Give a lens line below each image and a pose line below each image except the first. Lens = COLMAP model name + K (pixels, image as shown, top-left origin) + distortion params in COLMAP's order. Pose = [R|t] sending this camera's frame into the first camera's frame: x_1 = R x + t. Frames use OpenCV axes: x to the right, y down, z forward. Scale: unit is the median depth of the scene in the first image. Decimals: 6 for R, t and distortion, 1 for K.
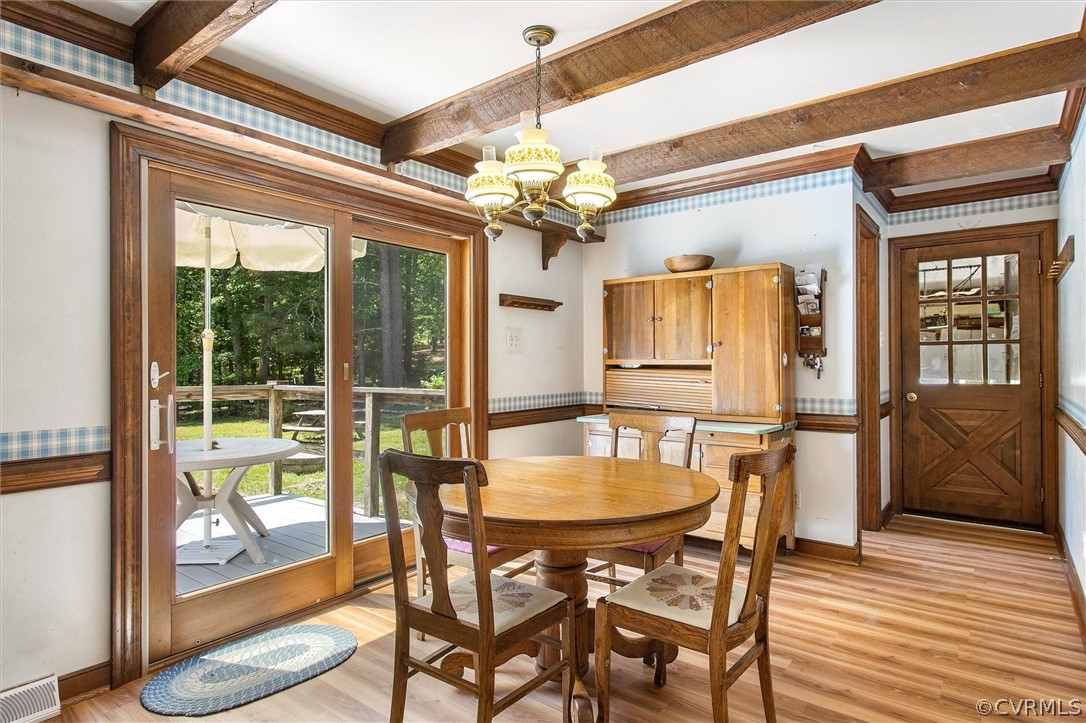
lens RADIAL K [[592.1, 0, 547.2], [0, 592.1, 368.2], [0, 0, 1]] dist [-0.009789, 0.003501]
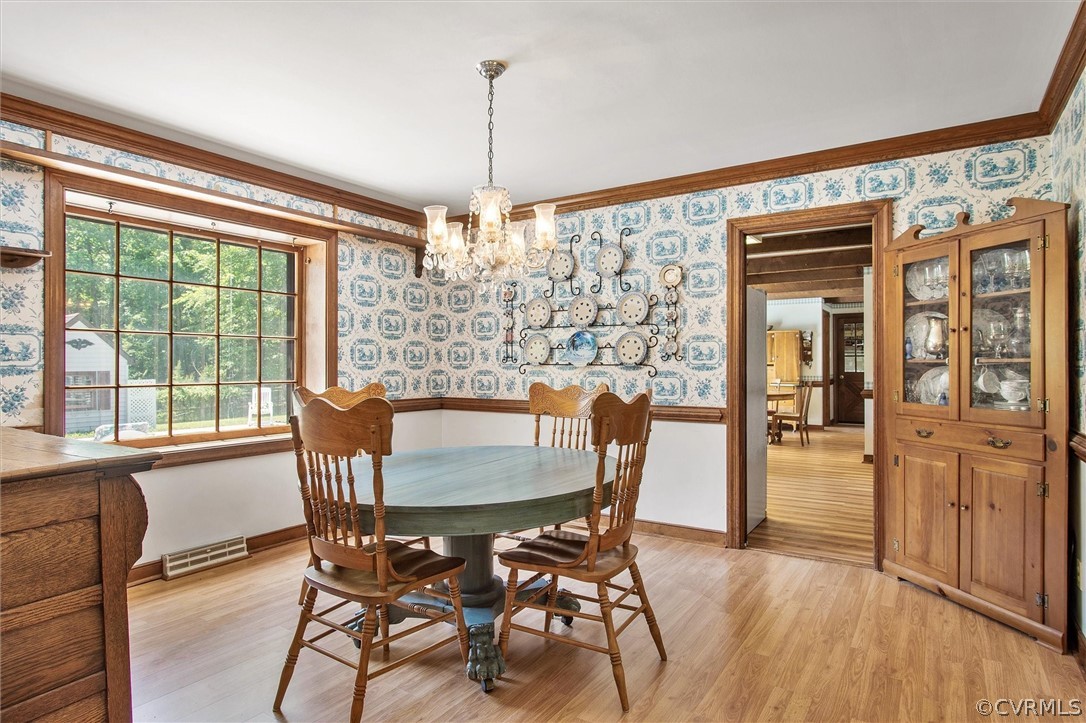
lens RADIAL K [[592.1, 0, 543.4], [0, 592.1, 361.4], [0, 0, 1]] dist [-0.009789, 0.003501]
pose [[0.997391, 0.007645, 0.071787, -1.038573], [-0.007317, 0.999962, -0.004824, 0.004463], [-0.071821, 0.004286, 0.997408, -1.772099]]
